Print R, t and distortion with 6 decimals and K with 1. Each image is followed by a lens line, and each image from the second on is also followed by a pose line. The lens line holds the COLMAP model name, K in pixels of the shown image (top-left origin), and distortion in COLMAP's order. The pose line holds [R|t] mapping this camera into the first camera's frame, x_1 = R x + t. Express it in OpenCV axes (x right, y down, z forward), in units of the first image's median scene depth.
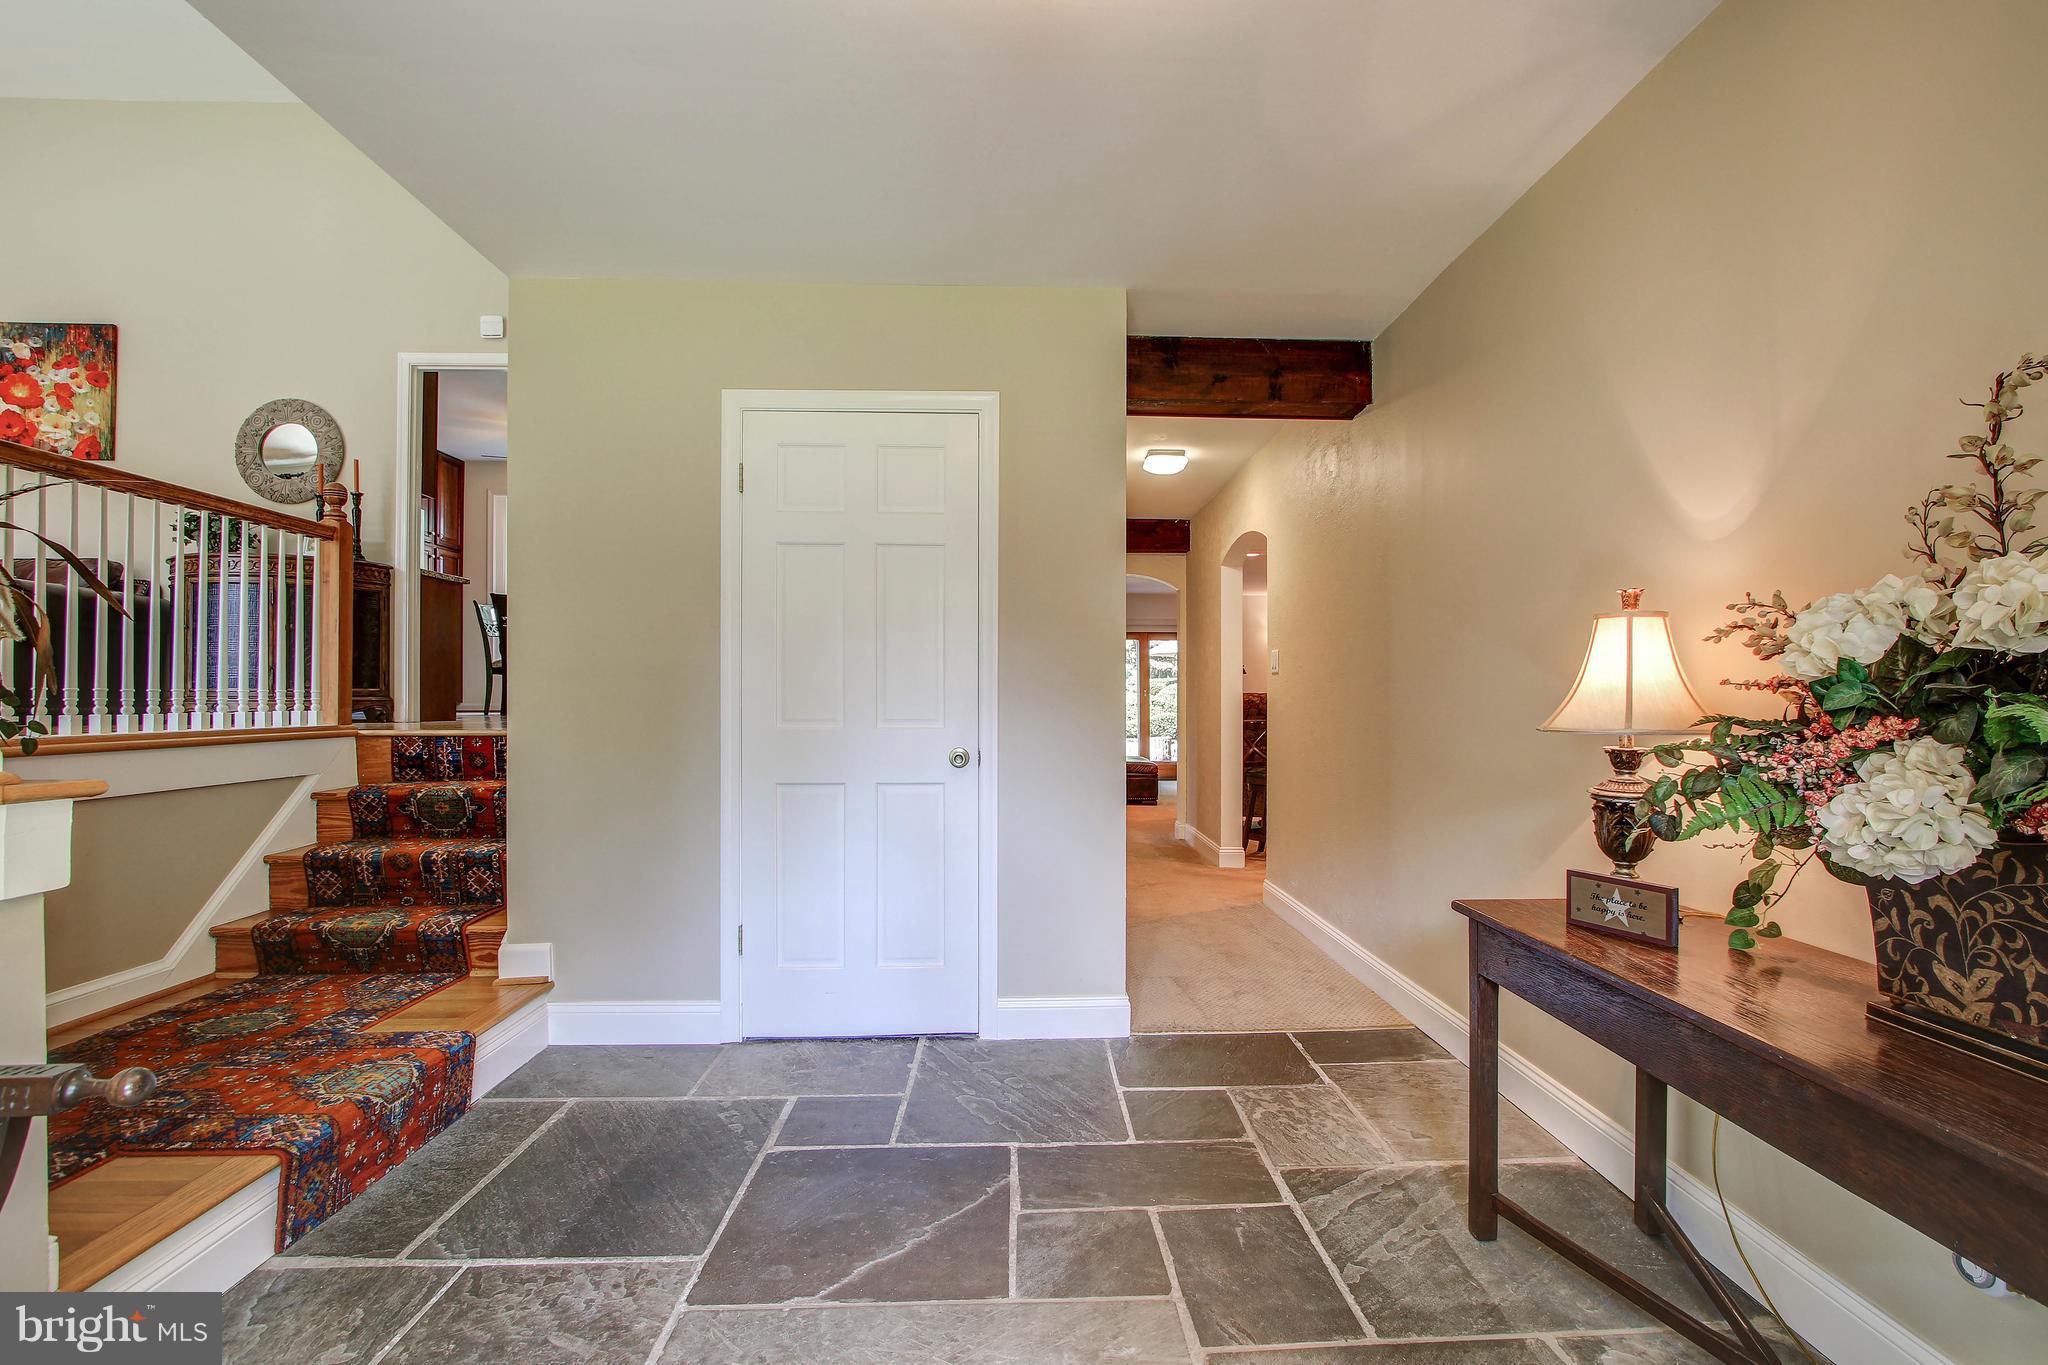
lens RADIAL K [[962.3, 0, 1026.9], [0, 962.3, 686.6], [0, 0, 1]] dist [-0.003181, -0.000112]
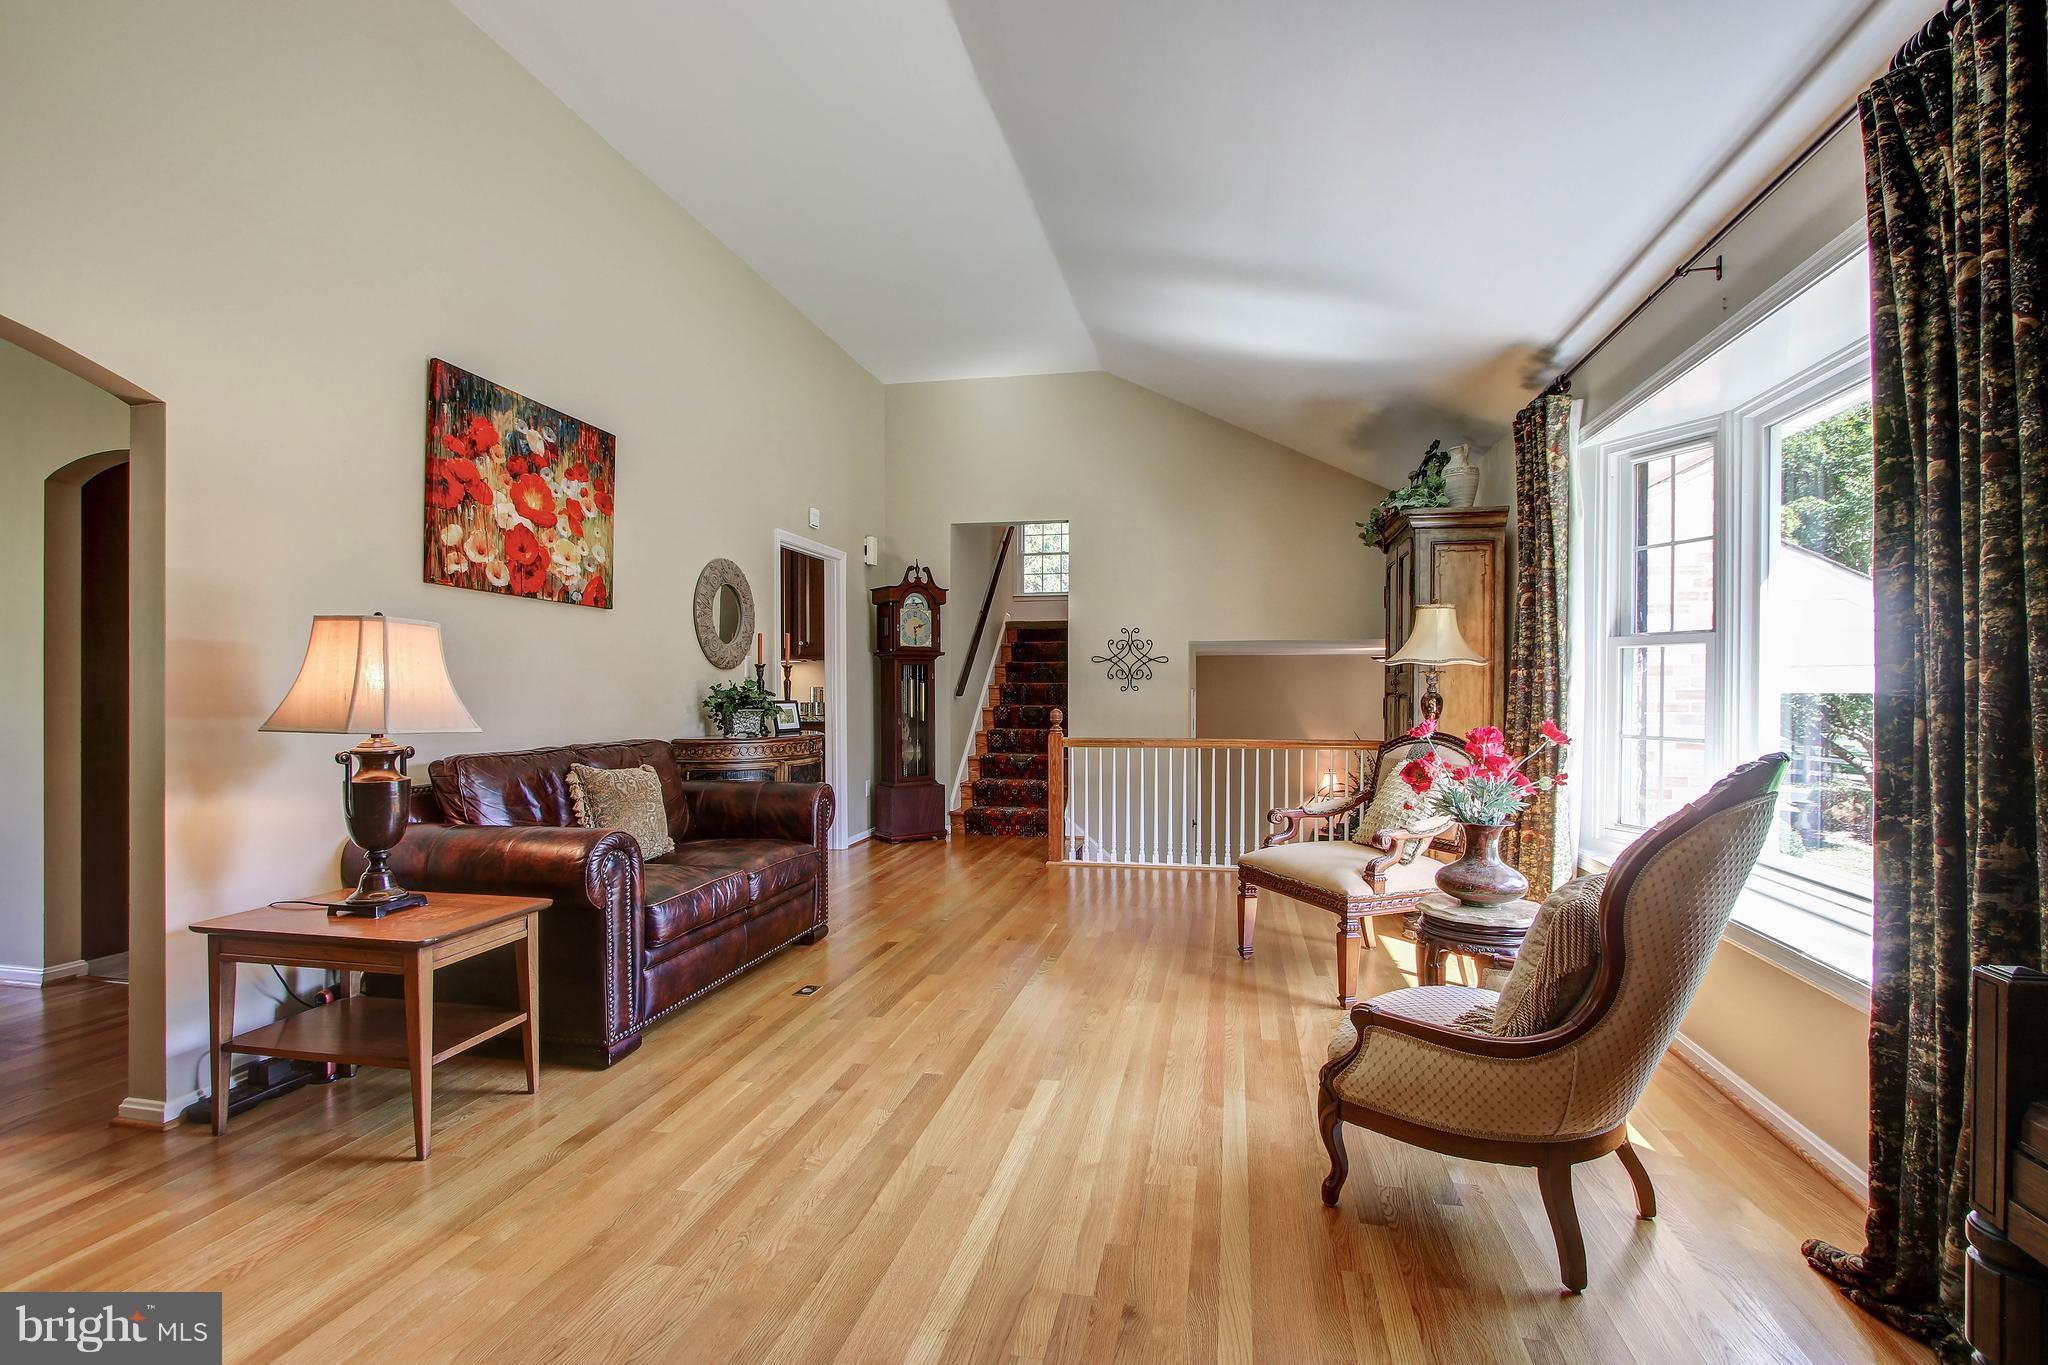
lens RADIAL K [[962.3, 0, 1023.0], [0, 962.3, 690.2], [0, 0, 1]] dist [-0.003181, -0.000112]
pose [[0.230680, -0.001065, 0.973029, -1.644886], [-0.024005, 0.999689, 0.006785, -0.183793], [-0.972733, -0.024922, 0.230583, 0.490737]]
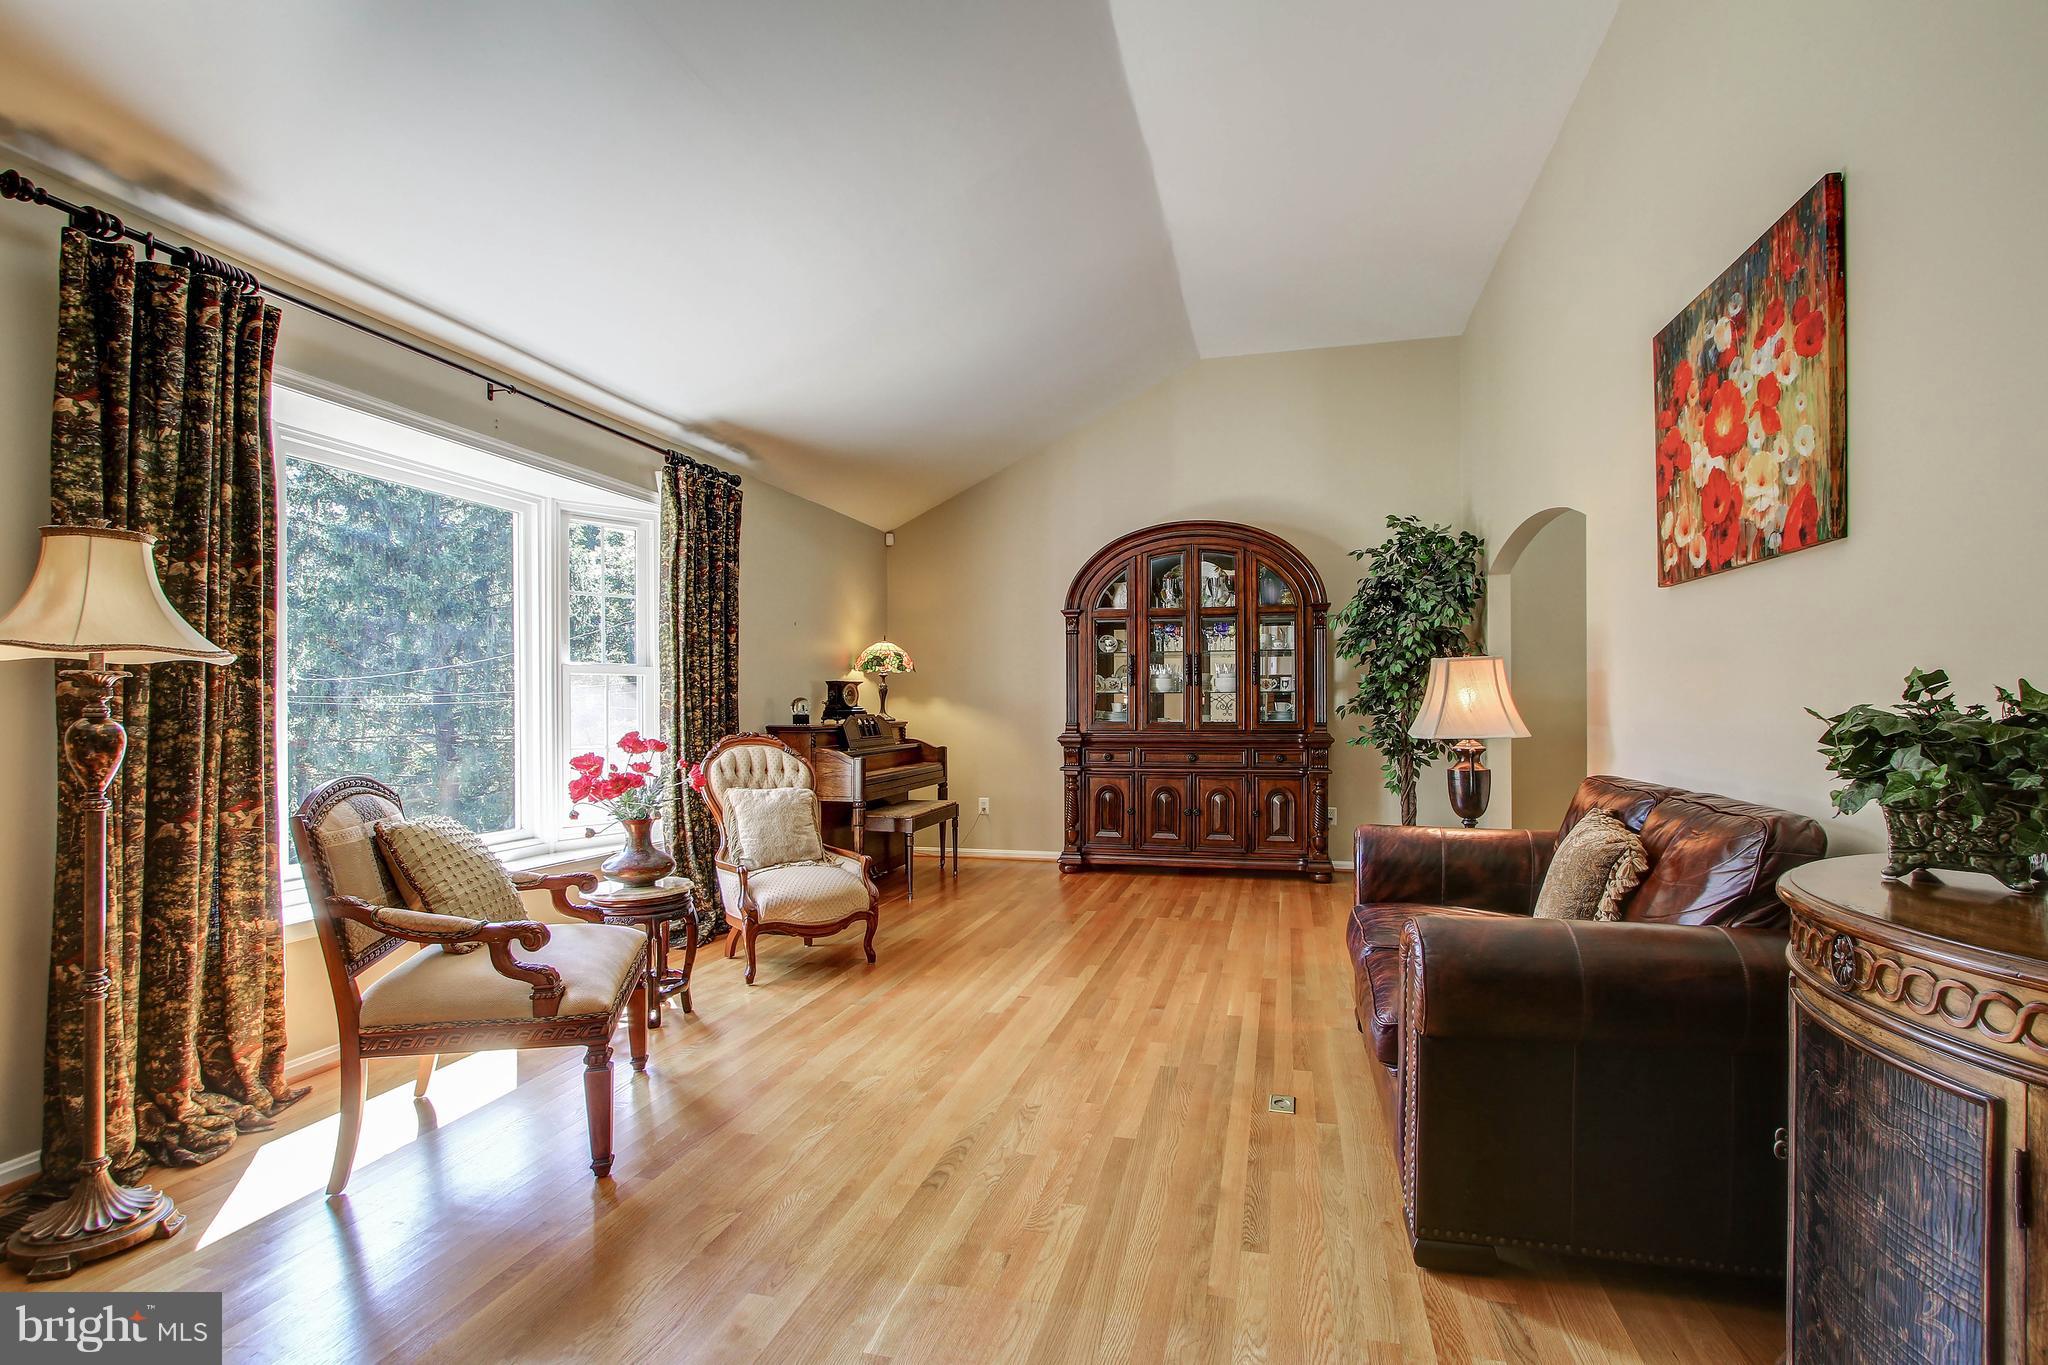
lens RADIAL K [[962.3, 0, 1023.6], [0, 962.3, 690.9], [0, 0, 1]] dist [-0.003181, -0.000112]
pose [[-0.288412, -0.009689, -0.957457, -0.507908], [0.014904, 0.999782, -0.014607, -0.176482], [0.957390, -0.018483, -0.288205, 0.806010]]
